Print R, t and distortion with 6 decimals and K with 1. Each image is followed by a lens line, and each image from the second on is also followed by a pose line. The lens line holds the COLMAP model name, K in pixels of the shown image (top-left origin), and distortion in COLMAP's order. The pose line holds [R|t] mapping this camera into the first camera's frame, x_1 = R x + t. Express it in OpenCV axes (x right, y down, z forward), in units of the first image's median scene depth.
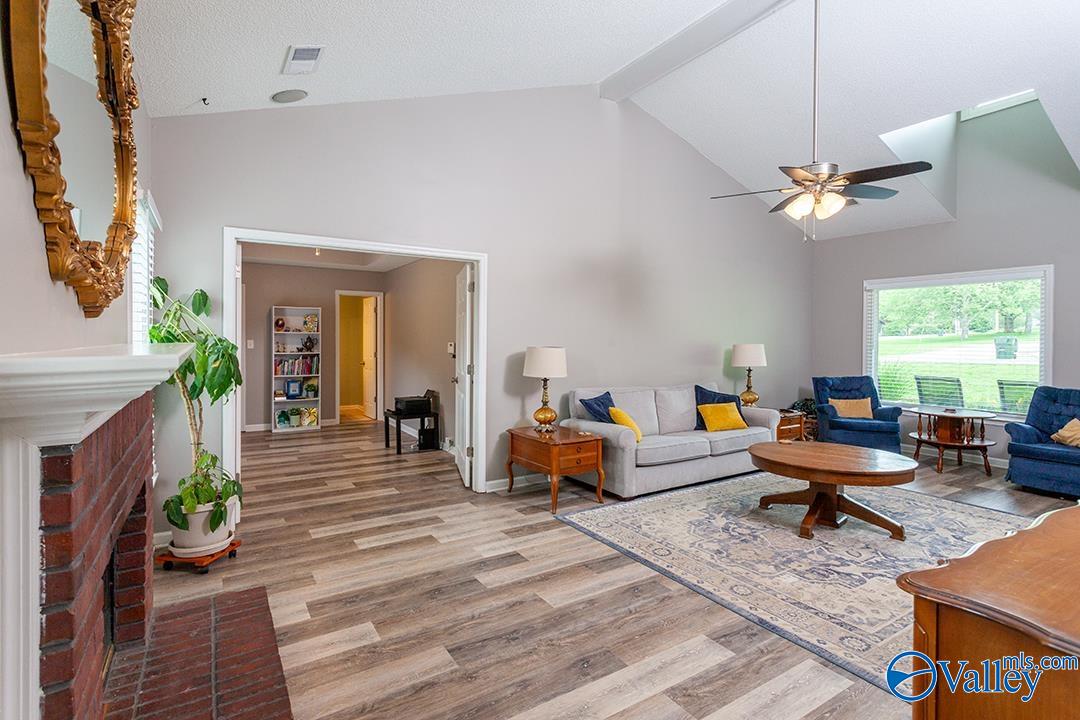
lens RADIAL K [[521.6, 0, 531.8], [0, 521.6, 340.9], [0, 0, 1]] dist [0.001361, 0.000258]
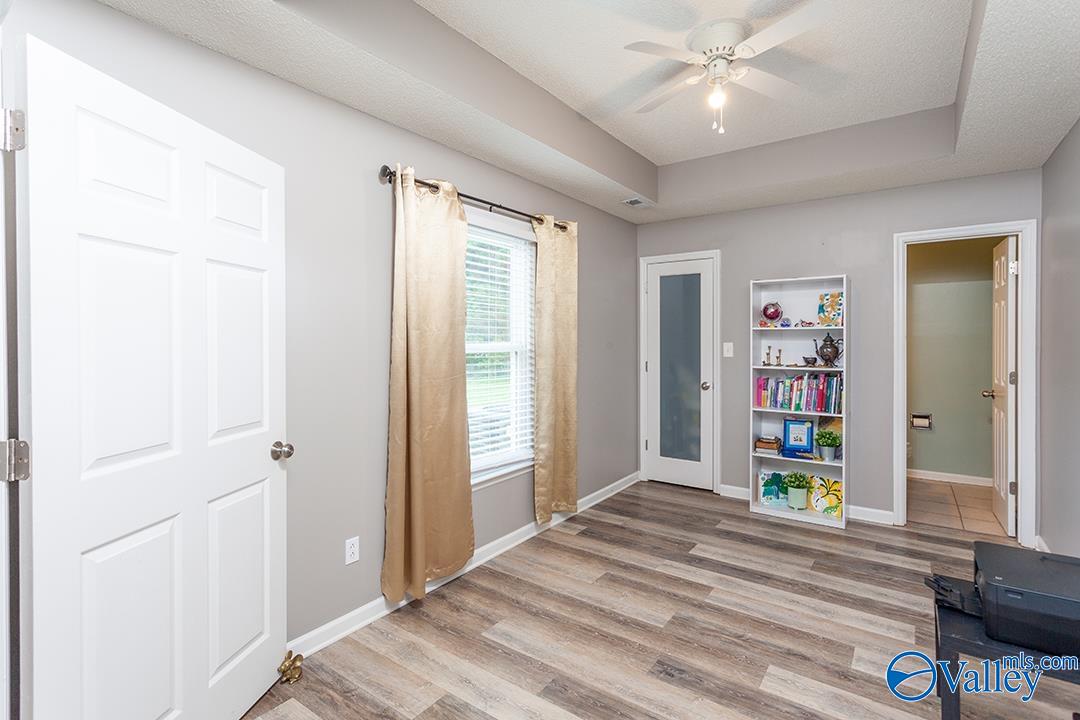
lens RADIAL K [[521.6, 0, 531.8], [0, 521.6, 340.9], [0, 0, 1]] dist [0.001361, 0.000258]
pose [[0.365475, -0.003889, -0.930813, -0.110760], [0.004173, 0.999988, -0.002539, -0.005186], [0.930812, -0.002956, 0.365487, 0.948256]]
